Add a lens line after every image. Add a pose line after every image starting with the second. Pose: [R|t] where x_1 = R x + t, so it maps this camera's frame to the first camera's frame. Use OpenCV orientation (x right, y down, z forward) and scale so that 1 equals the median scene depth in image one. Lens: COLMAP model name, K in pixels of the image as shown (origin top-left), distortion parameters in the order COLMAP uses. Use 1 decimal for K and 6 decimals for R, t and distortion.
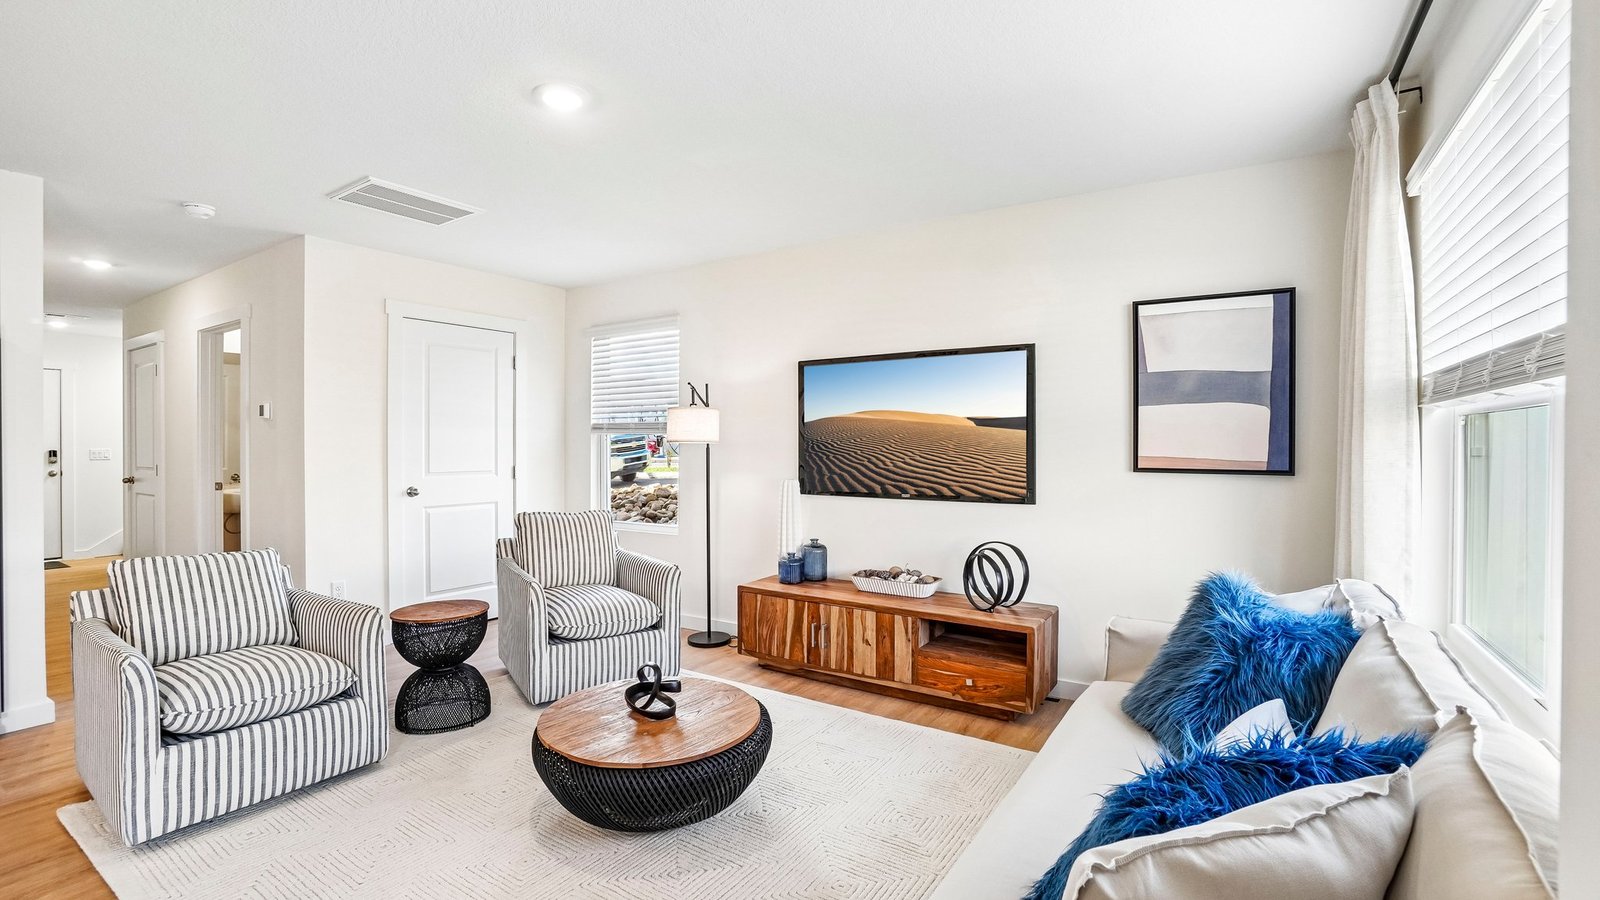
lens RADIAL K [[705.1, 0, 796.5], [0, 705.1, 445.7], [0, 0, 1]] dist [-0.062891, 0.022161]
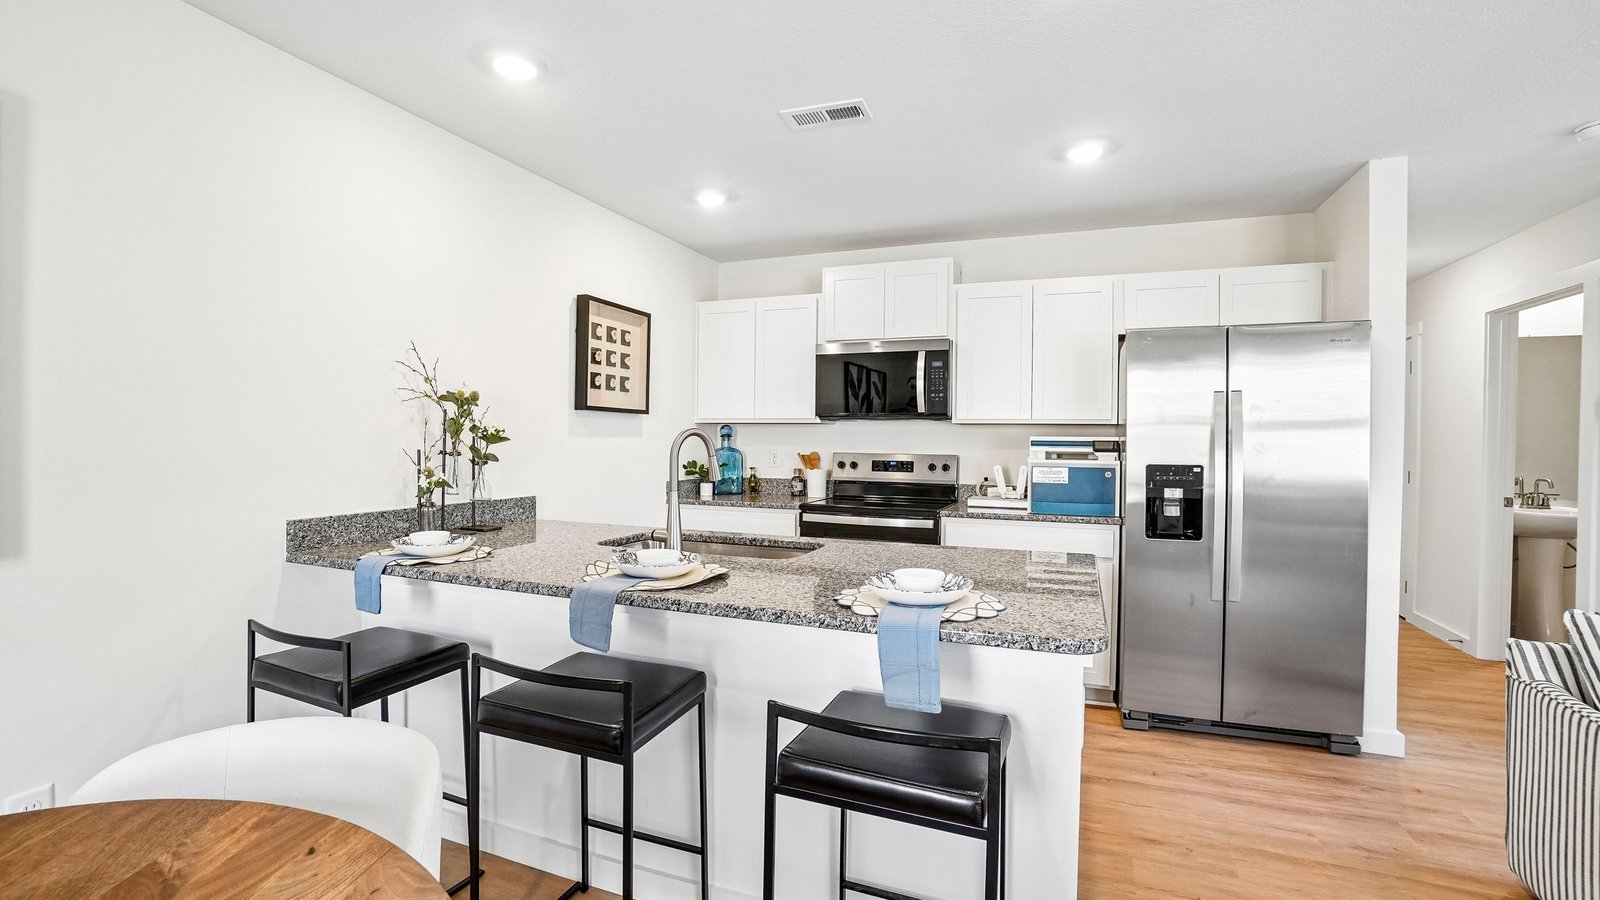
lens RADIAL K [[705.1, 0, 796.5], [0, 705.1, 445.7], [0, 0, 1]] dist [-0.062891, 0.022161]
pose [[0.205304, 0.013393, -0.978607, -0.325563], [-0.015468, 0.999826, 0.010438, -0.004508], [0.978576, 0.012994, 0.205475, 0.008843]]
